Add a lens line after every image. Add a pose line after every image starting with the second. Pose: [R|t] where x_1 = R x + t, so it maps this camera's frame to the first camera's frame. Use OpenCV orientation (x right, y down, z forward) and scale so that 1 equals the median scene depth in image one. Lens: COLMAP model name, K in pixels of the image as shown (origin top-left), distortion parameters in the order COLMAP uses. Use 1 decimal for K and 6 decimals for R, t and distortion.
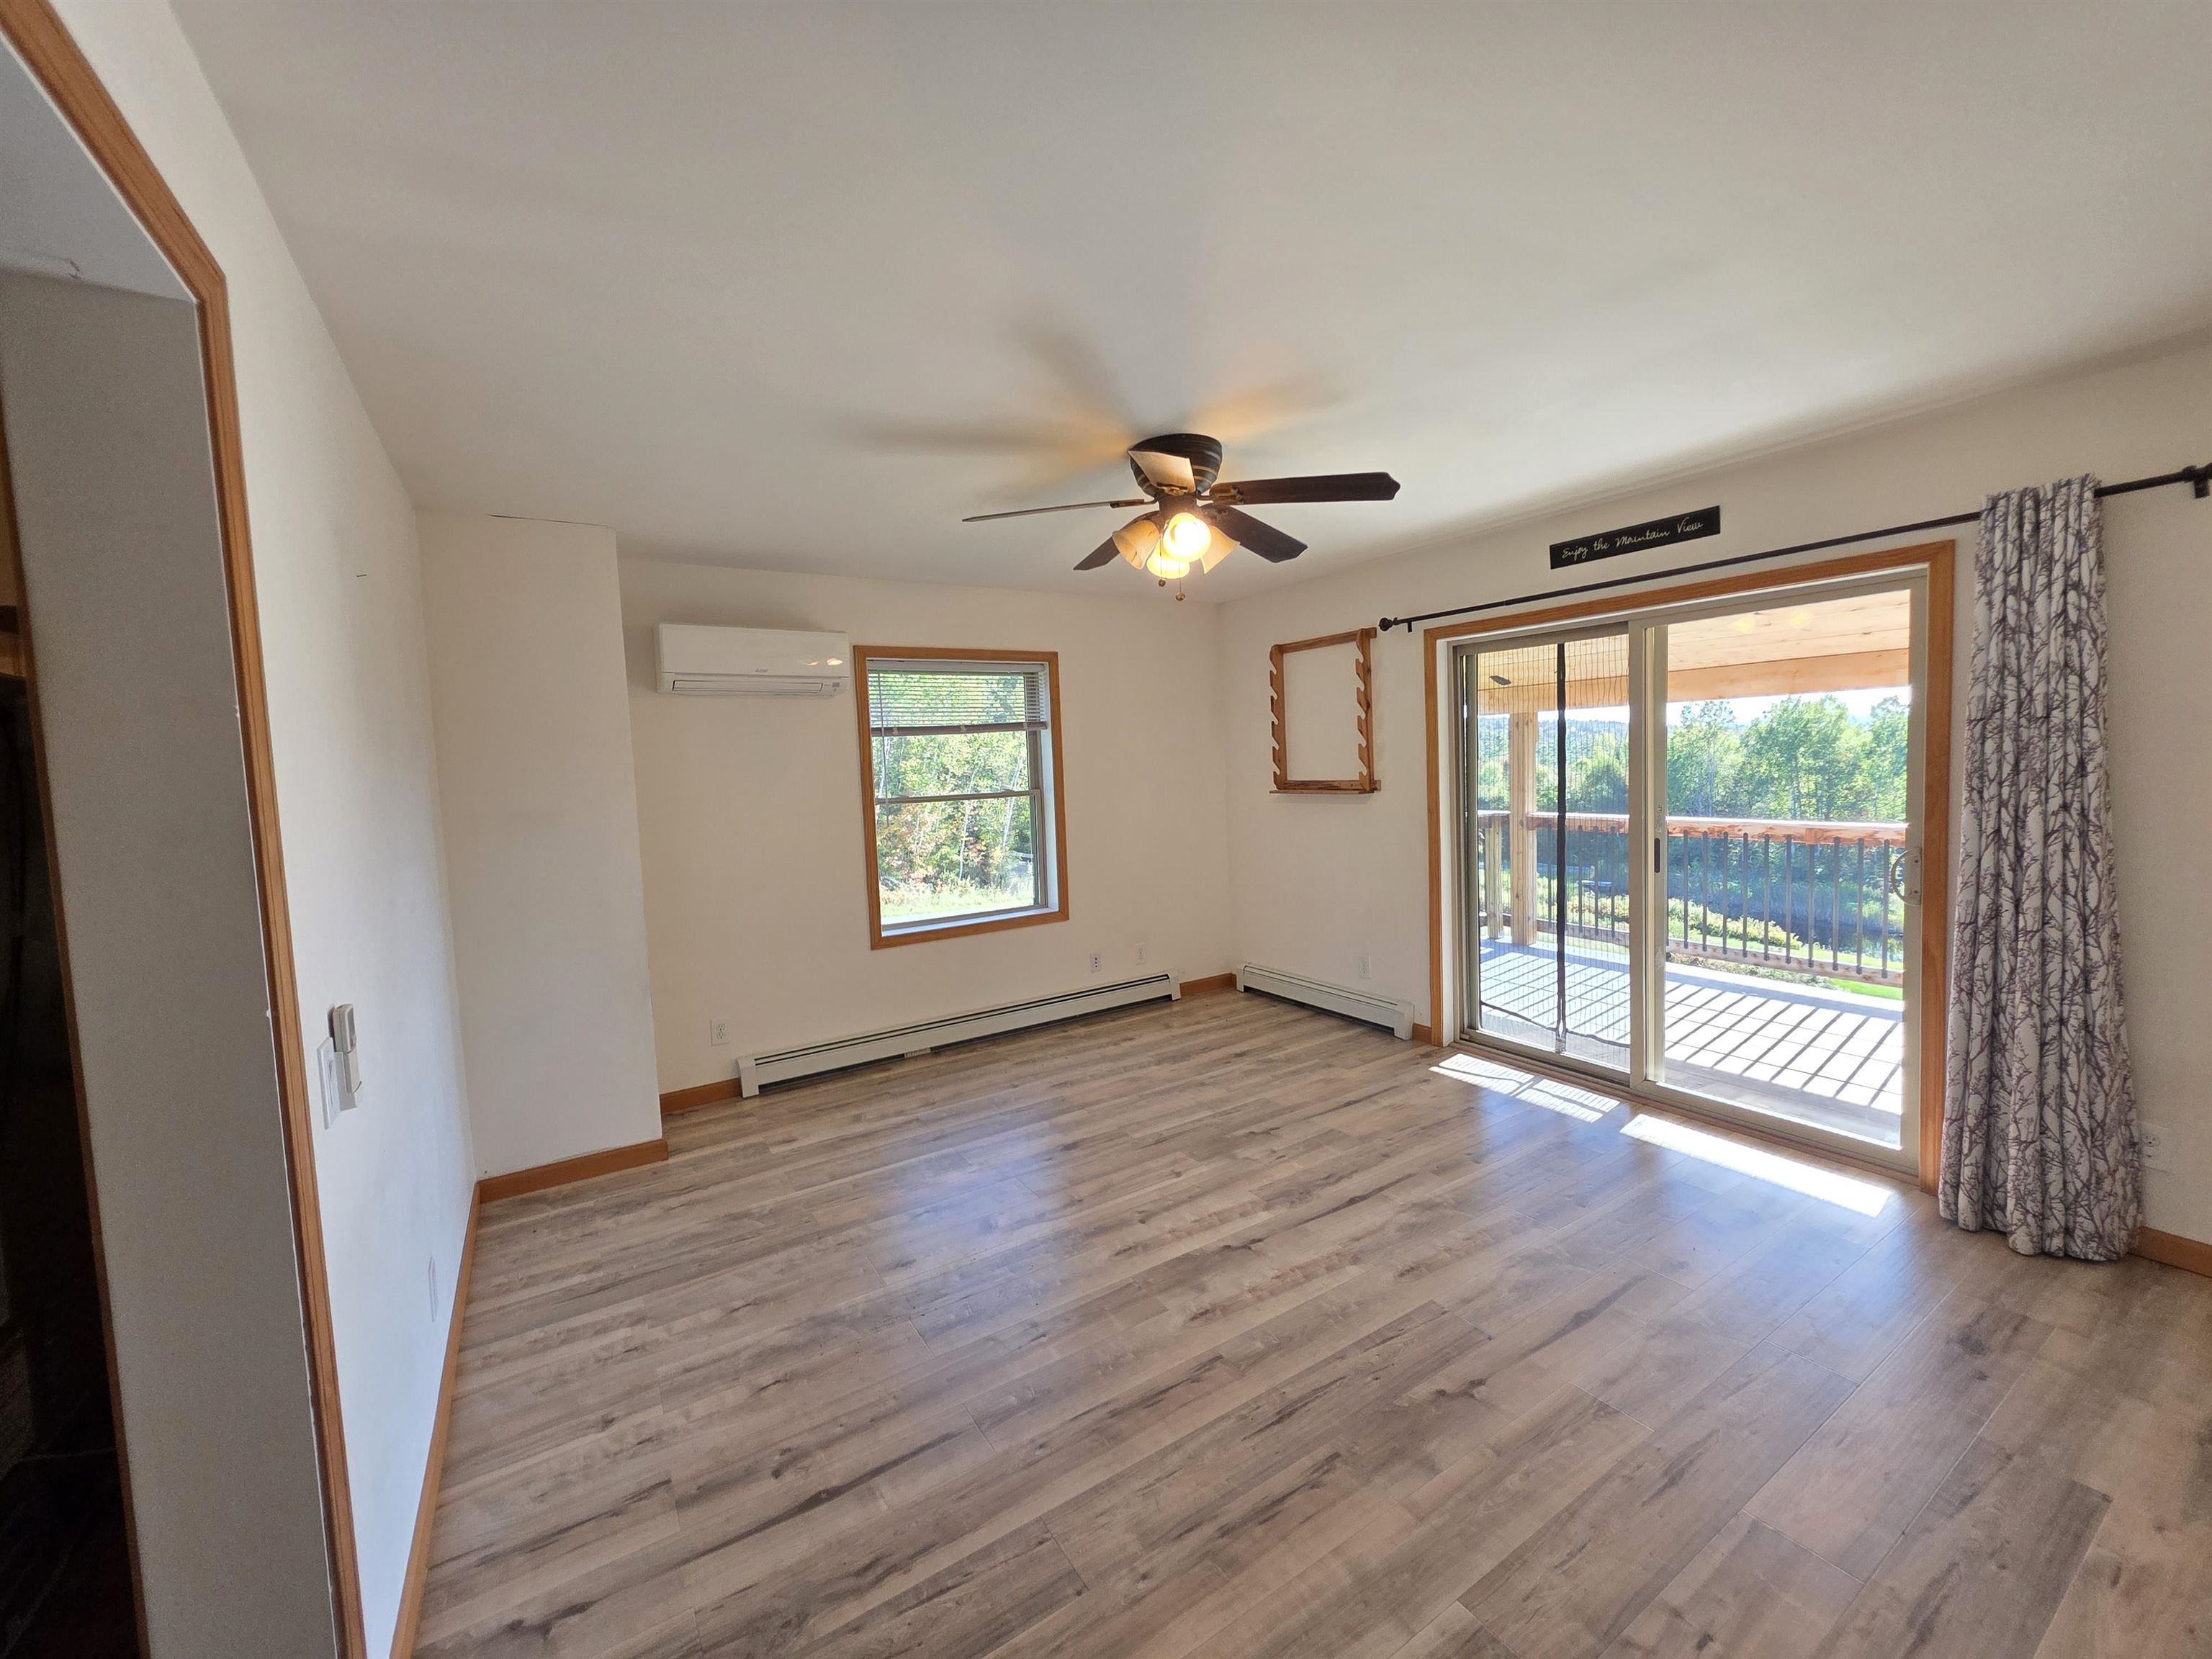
lens RADIAL K [[891.0, 0, 1101.9], [0, 891.0, 823.9], [0, 0, 1]] dist [-0.000841, -0.000224]
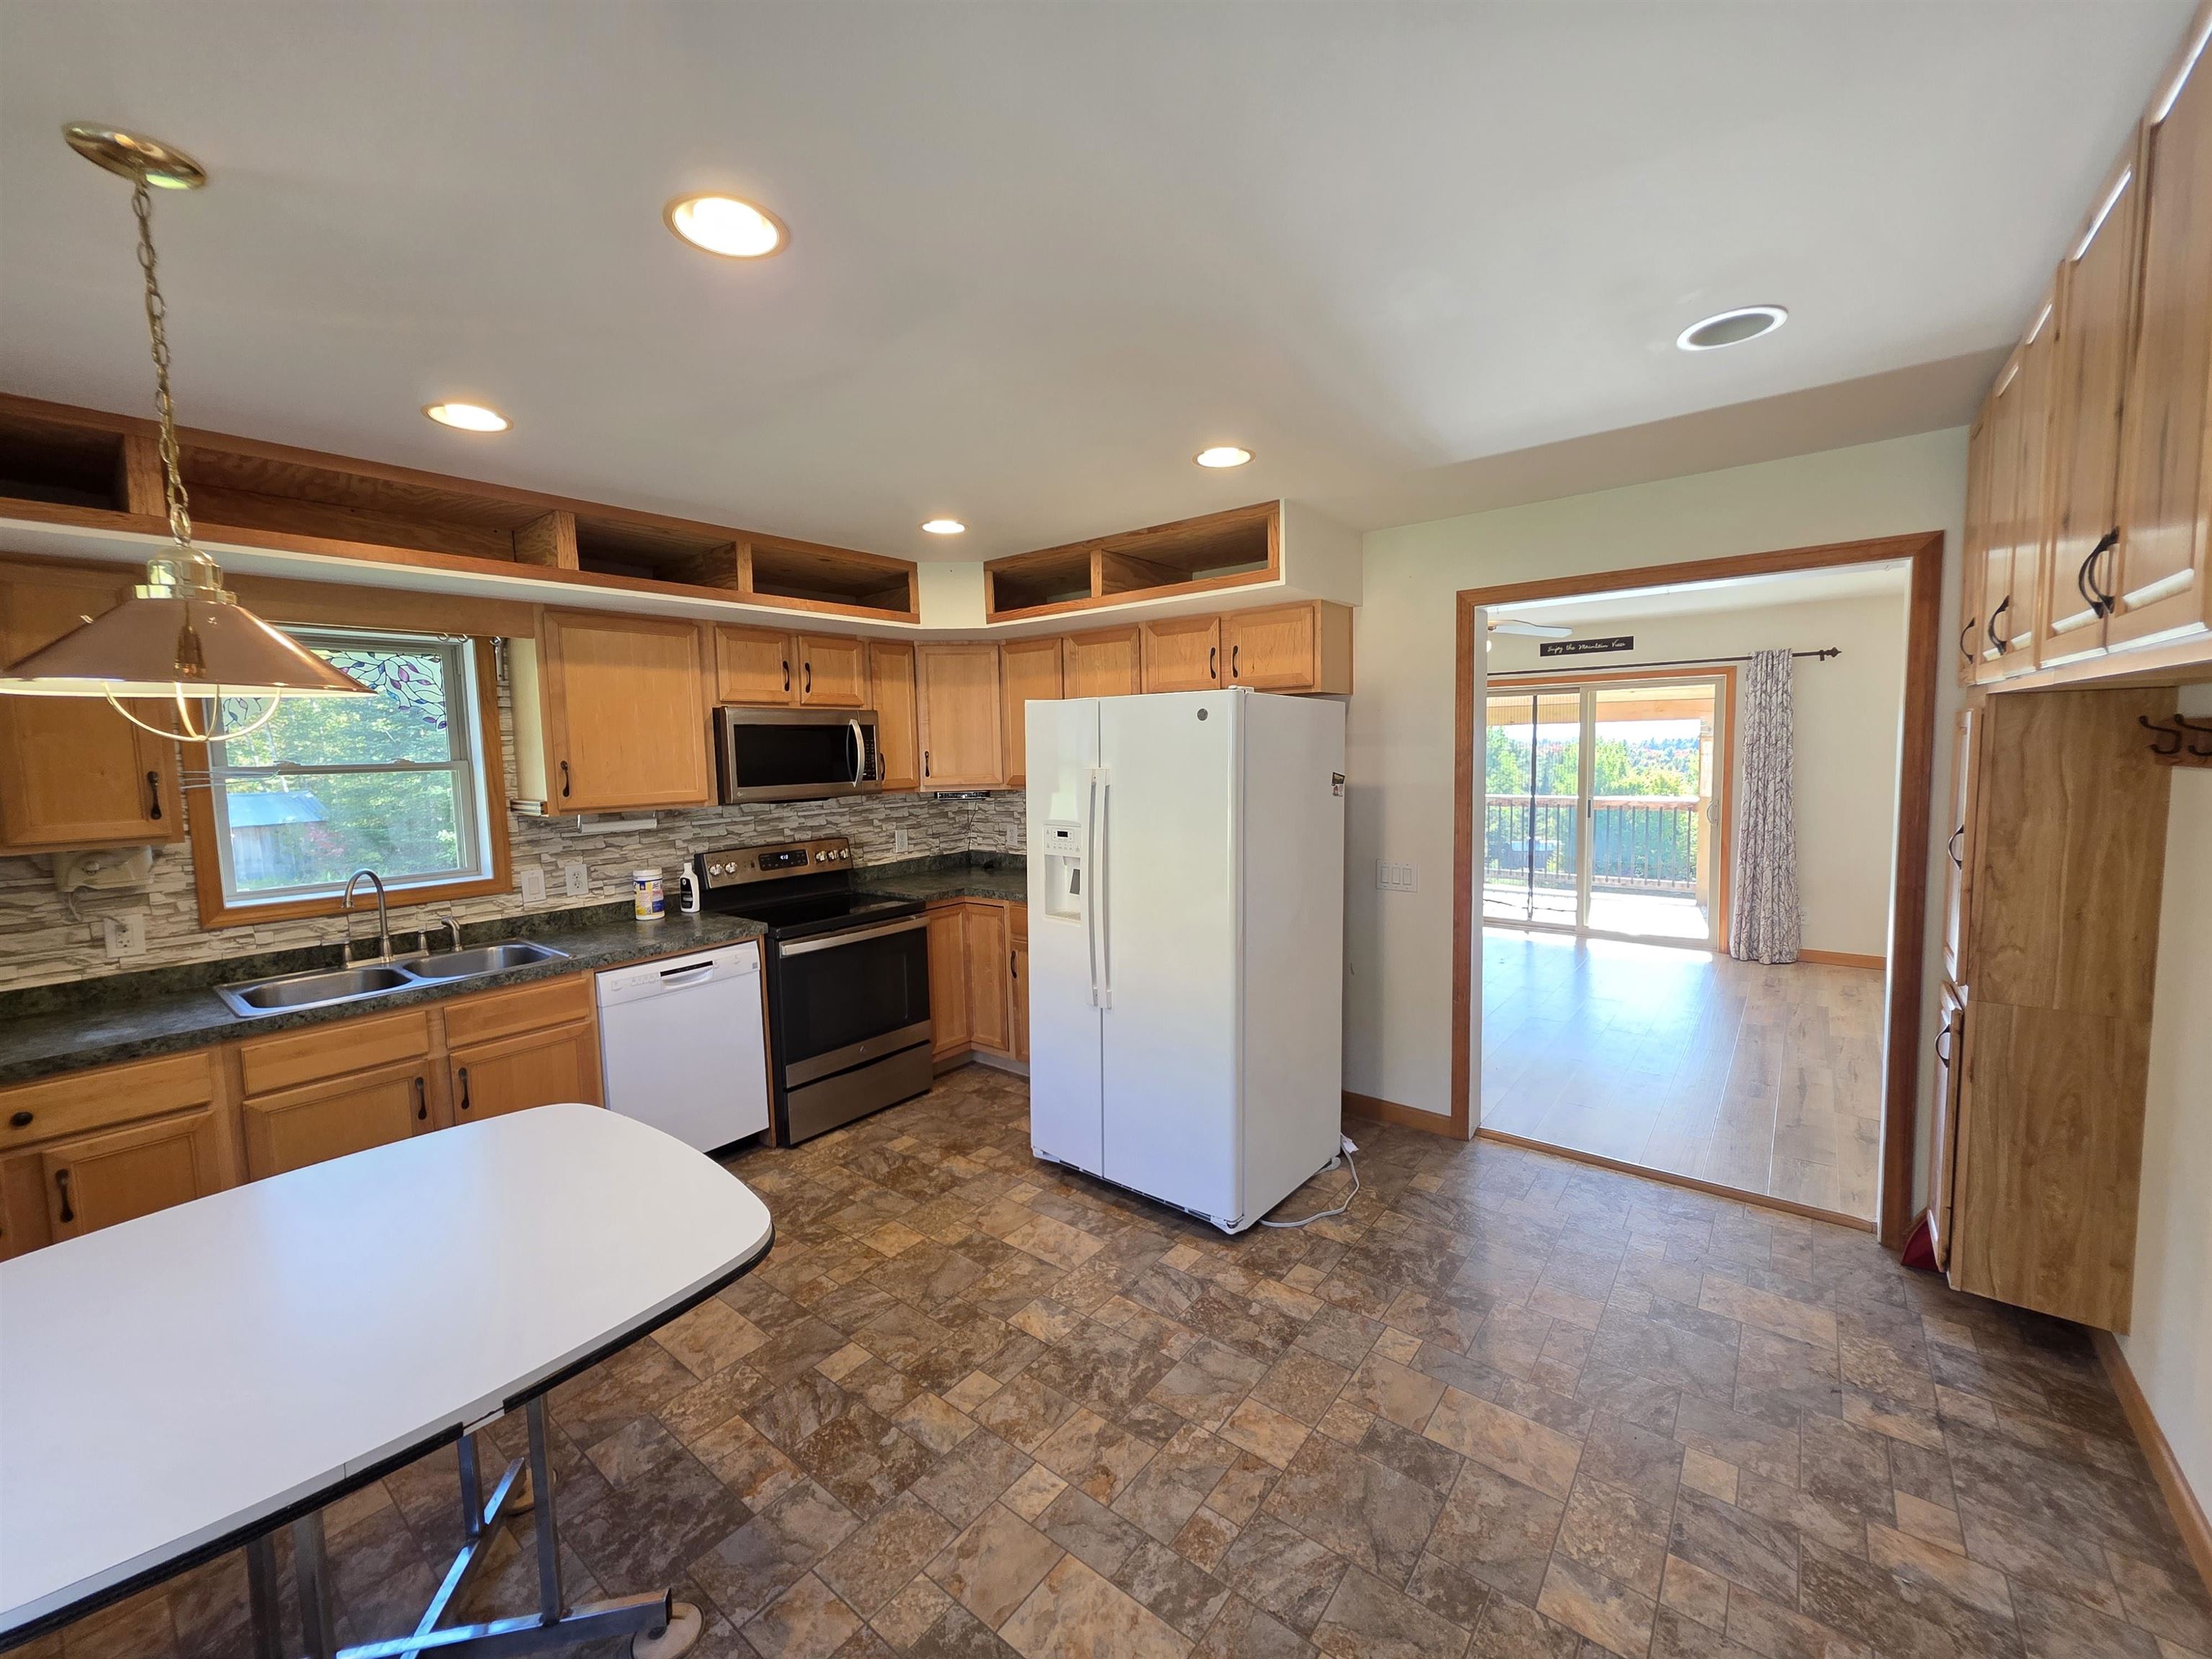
lens RADIAL K [[891.0, 0, 1111.0], [0, 891.0, 825.0], [0, 0, 1]] dist [-0.000841, -0.000224]
pose [[0.938014, -0.008133, 0.346503, -1.415342], [0.006768, 0.999964, 0.005151, 0.074203], [-0.346532, -0.002487, 0.938035, -0.629615]]
